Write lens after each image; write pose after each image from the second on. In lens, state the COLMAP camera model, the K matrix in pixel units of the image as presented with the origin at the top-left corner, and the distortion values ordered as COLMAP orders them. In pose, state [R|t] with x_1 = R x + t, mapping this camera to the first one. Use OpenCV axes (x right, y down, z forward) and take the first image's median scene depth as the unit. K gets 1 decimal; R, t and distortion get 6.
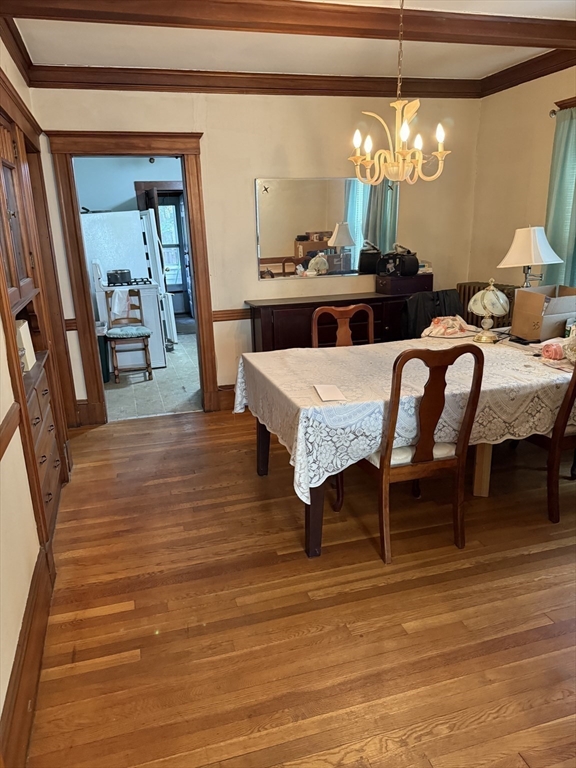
lens RADIAL K [[546.3, 0, 288.0], [0, 546.3, 384.0], [0, 0, 1]] dist [-0.006058, -0.005599]
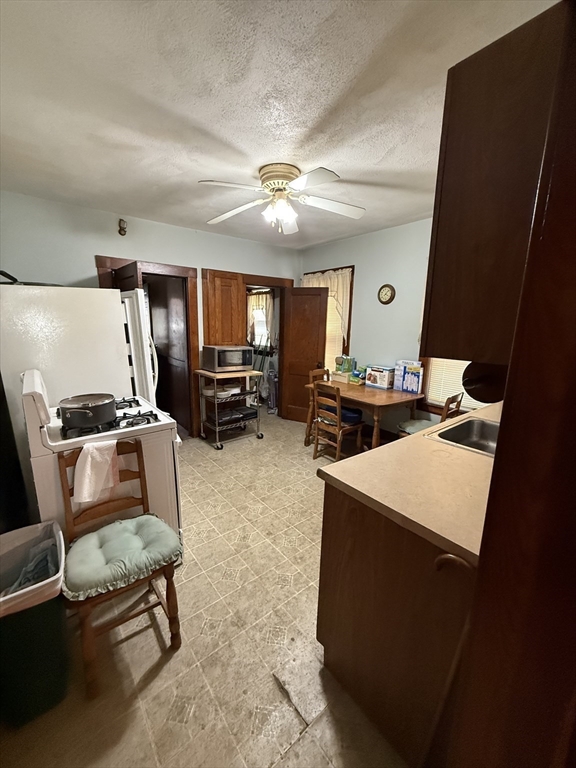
lens RADIAL K [[305.1, 0, 288.0], [0, 305.1, 384.0], [0, 0, 1]] dist [0.001492, 0.000123]
pose [[0.933343, -0.017192, 0.358574, -0.306723], [0.048653, 0.995694, -0.078902, -0.242414], [-0.355674, 0.091088, 0.930161, 0.864189]]
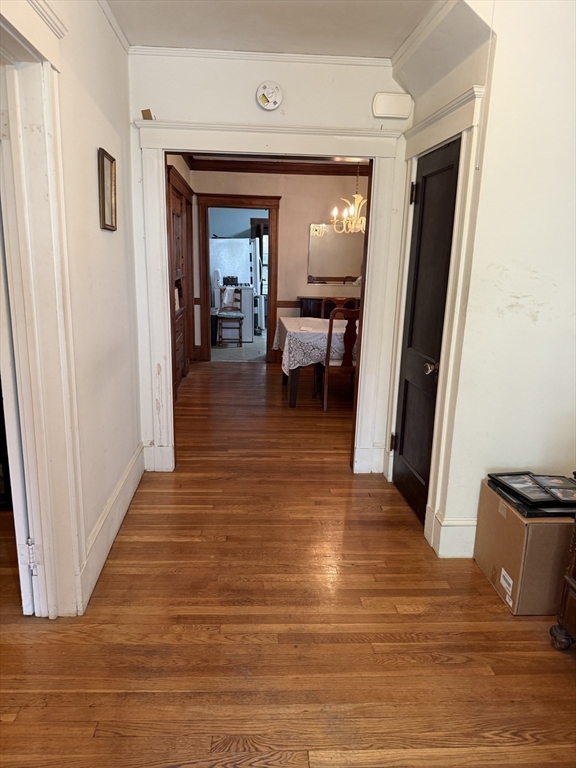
lens RADIAL K [[545.1, 0, 286.9], [0, 545.1, 405.2], [0, 0, 1]] dist [0.001230, -0.000565]
pose [[0.972205, 0.115082, -0.203894, 0.258948], [-0.118171, 0.992989, -0.002996, 0.179680], [0.202120, 0.027007, 0.978988, -0.602558]]
